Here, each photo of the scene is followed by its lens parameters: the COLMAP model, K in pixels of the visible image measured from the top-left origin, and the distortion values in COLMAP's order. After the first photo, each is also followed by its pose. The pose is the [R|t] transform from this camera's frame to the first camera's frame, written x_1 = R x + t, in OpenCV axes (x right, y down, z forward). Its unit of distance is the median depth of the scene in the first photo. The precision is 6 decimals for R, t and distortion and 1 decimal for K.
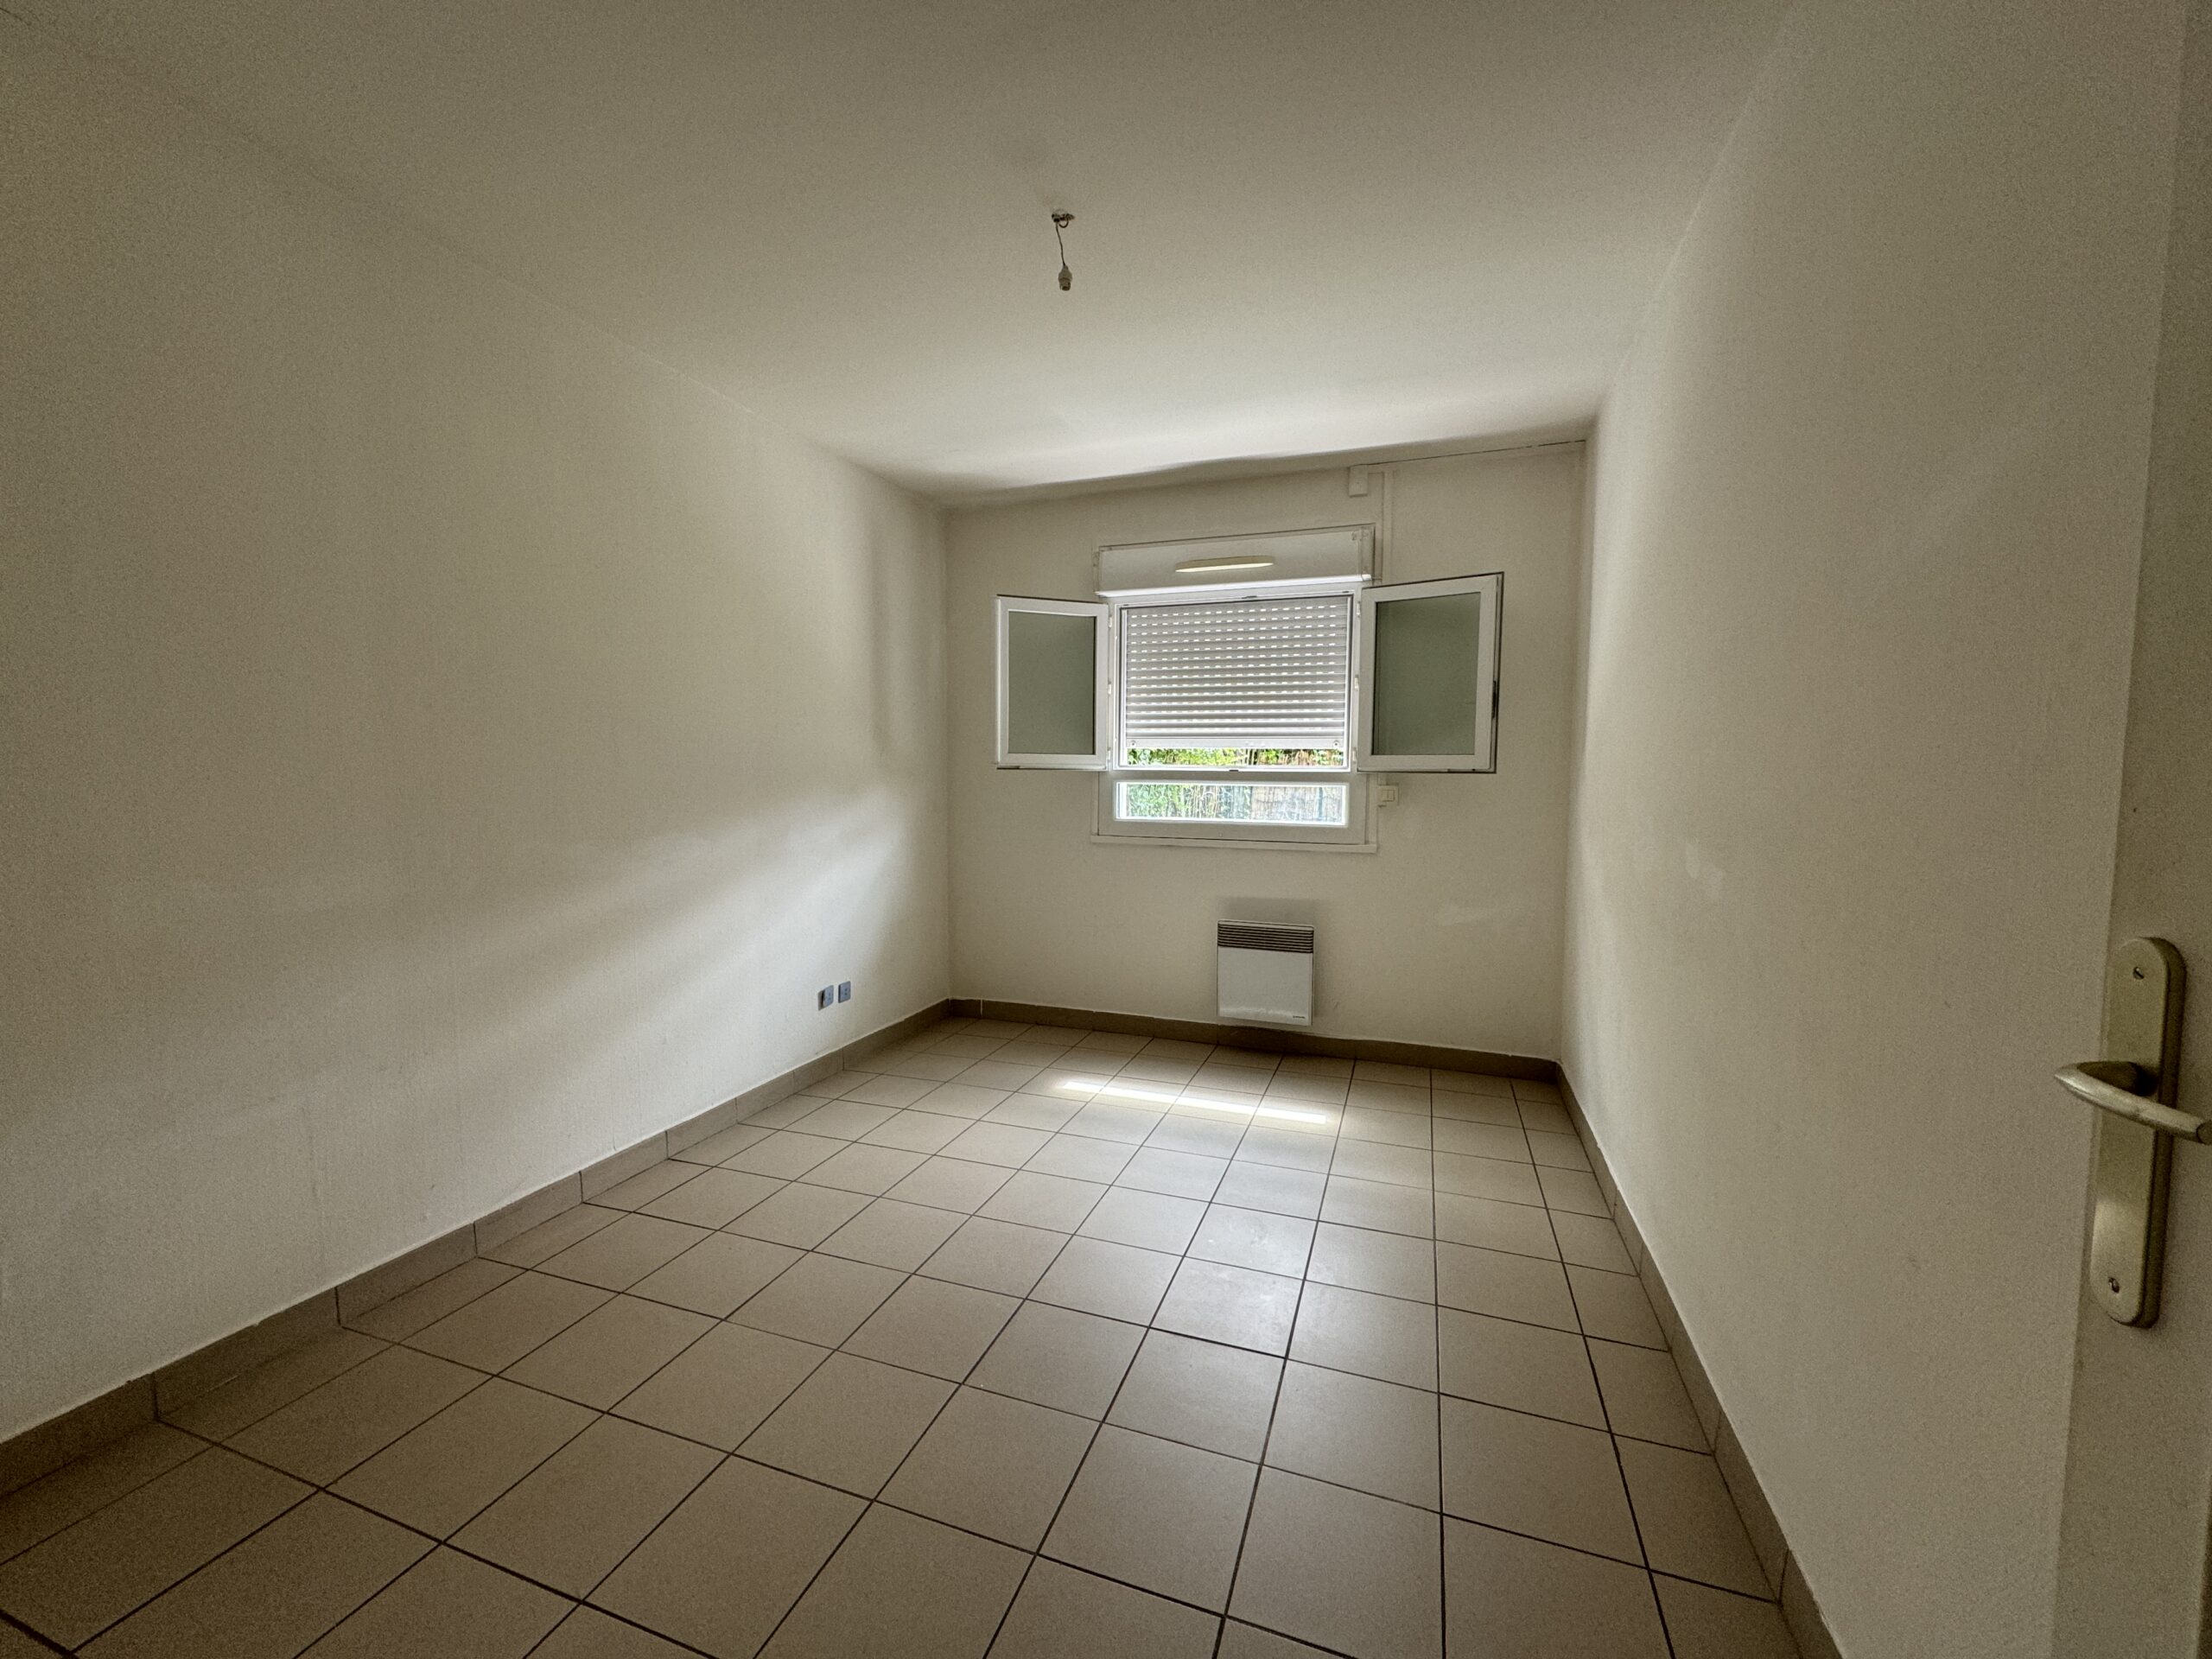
lens RADIAL K [[884.3, 0, 1113.4], [0, 884.3, 825.3], [0, 0, 1]] dist [-0.002868, -0.000183]
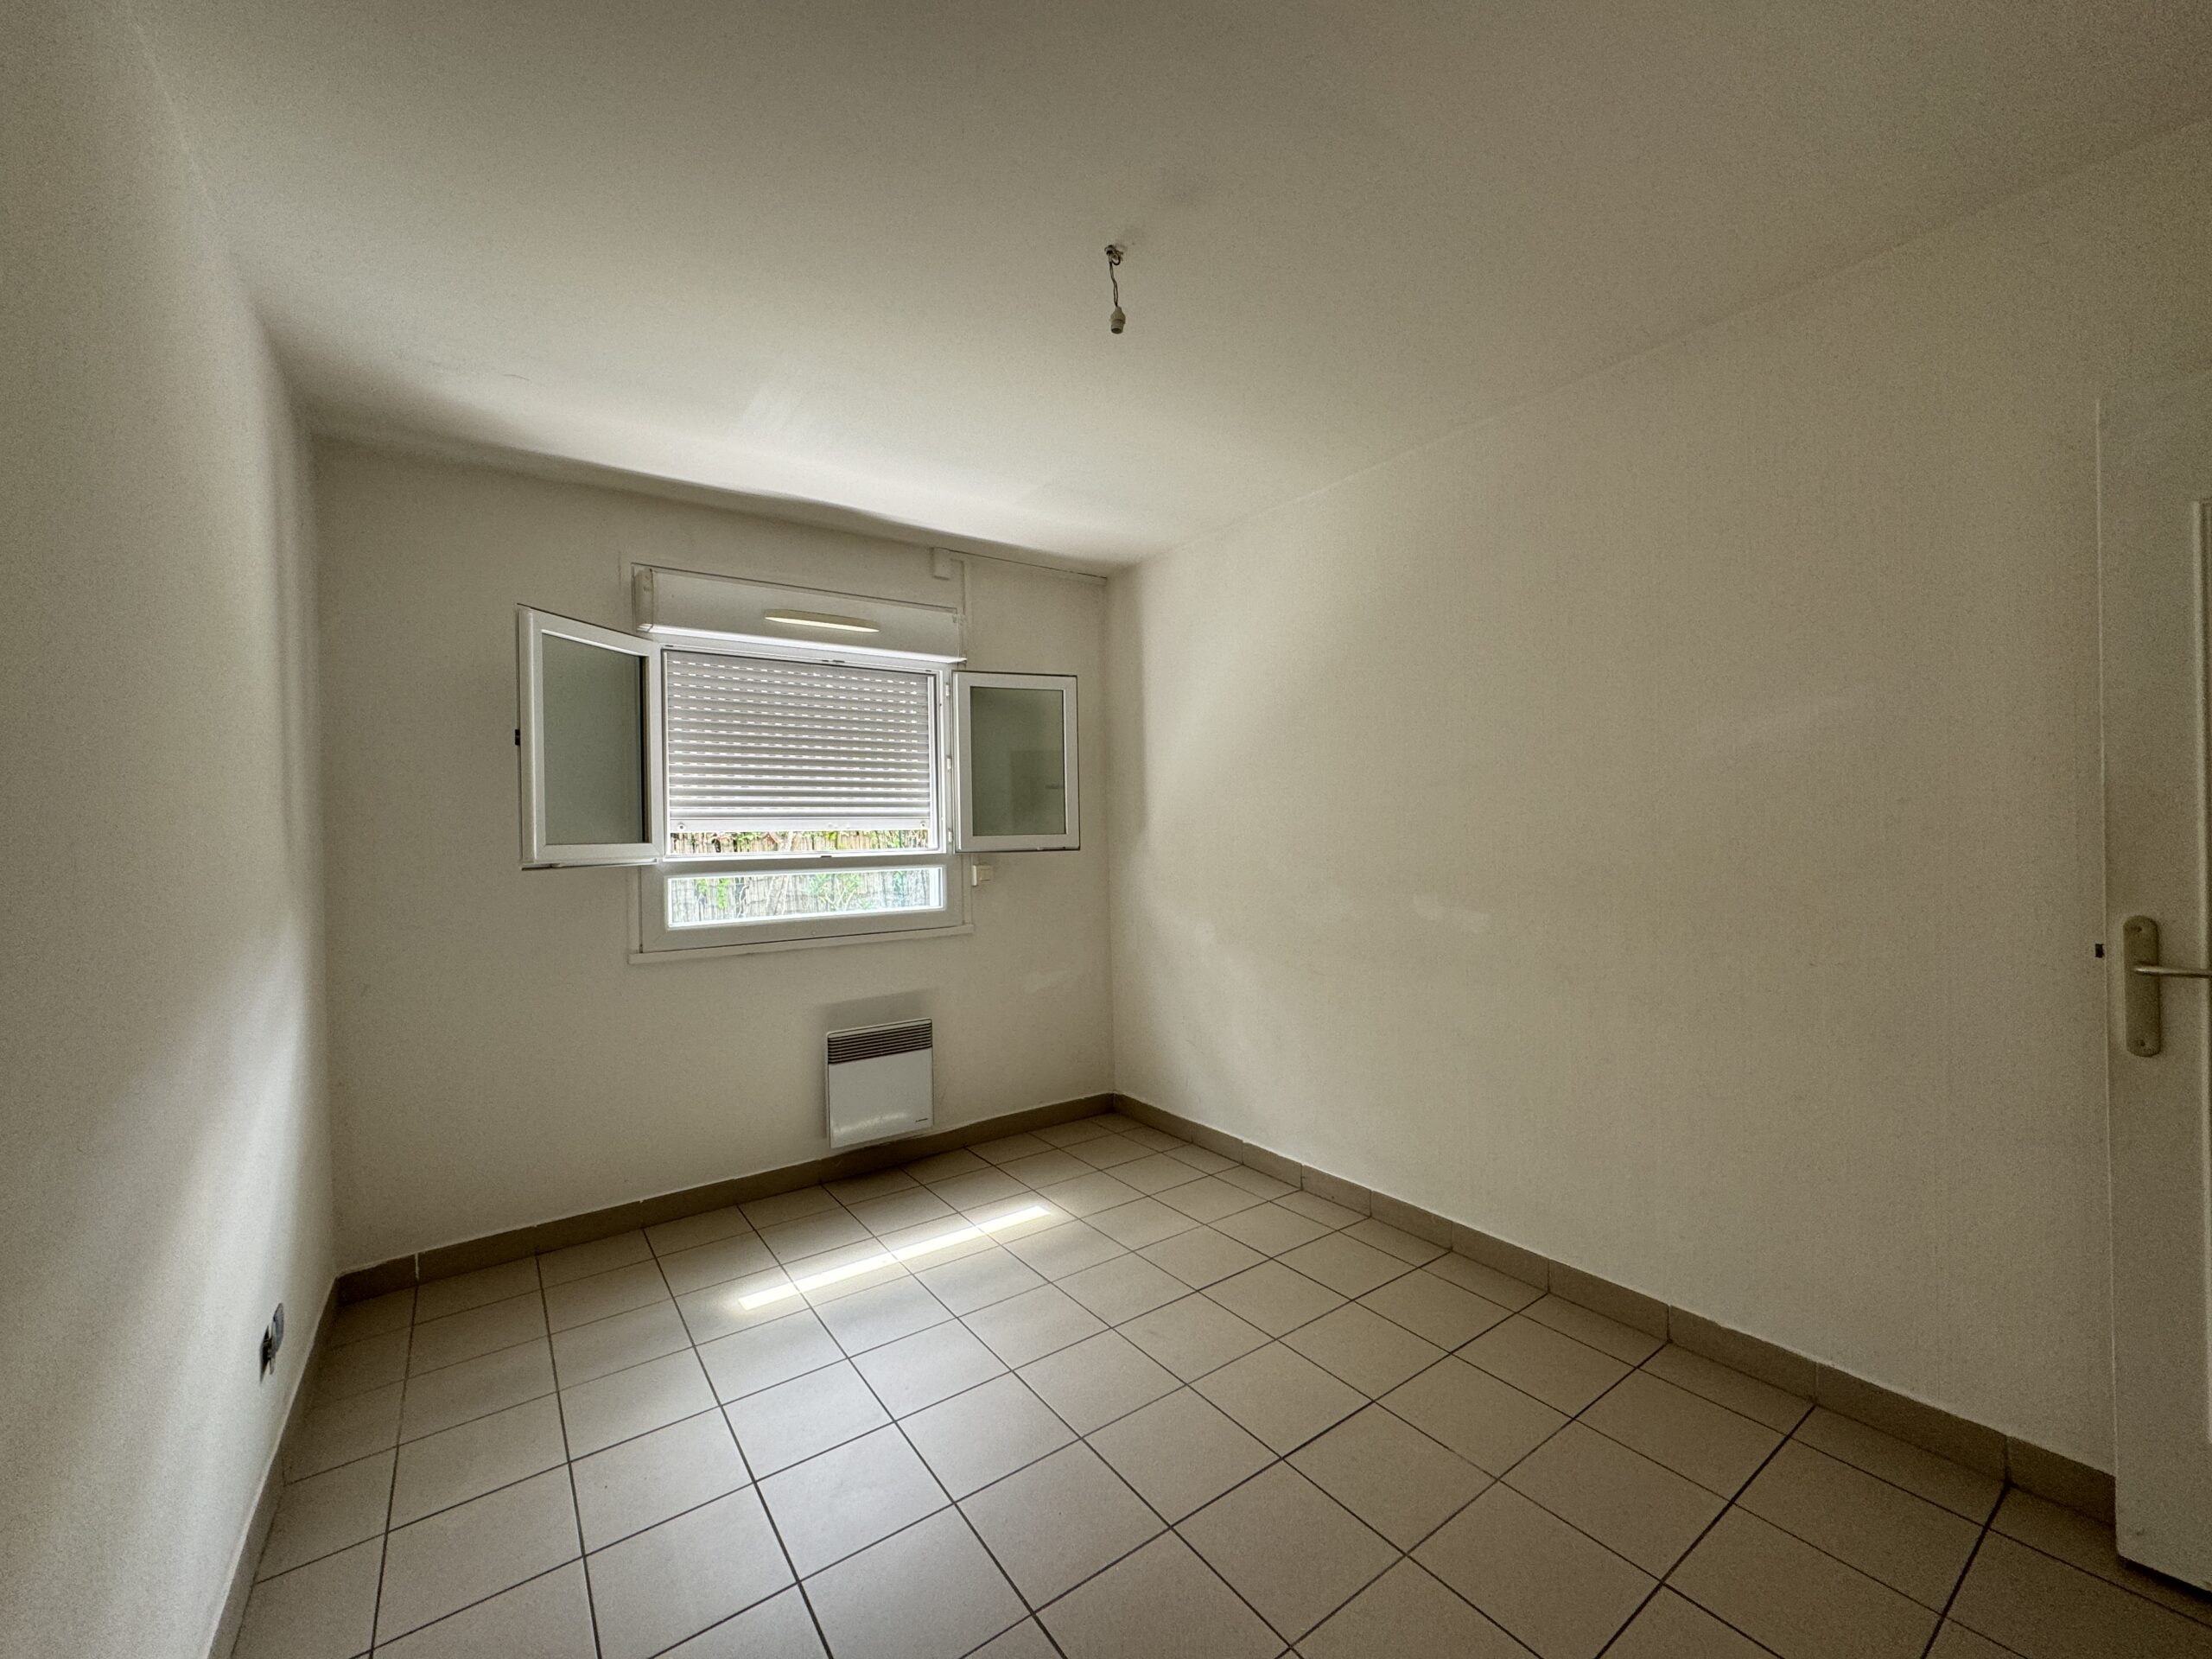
lens RADIAL K [[884.3, 0, 1118.5], [0, 884.3, 830.3], [0, 0, 1]] dist [-0.002868, -0.000183]
pose [[0.563764, -0.017662, 0.825747, -0.423168], [0.076589, 0.996582, -0.030974, -0.039727], [-0.822377, 0.080705, 0.563189, 0.280722]]
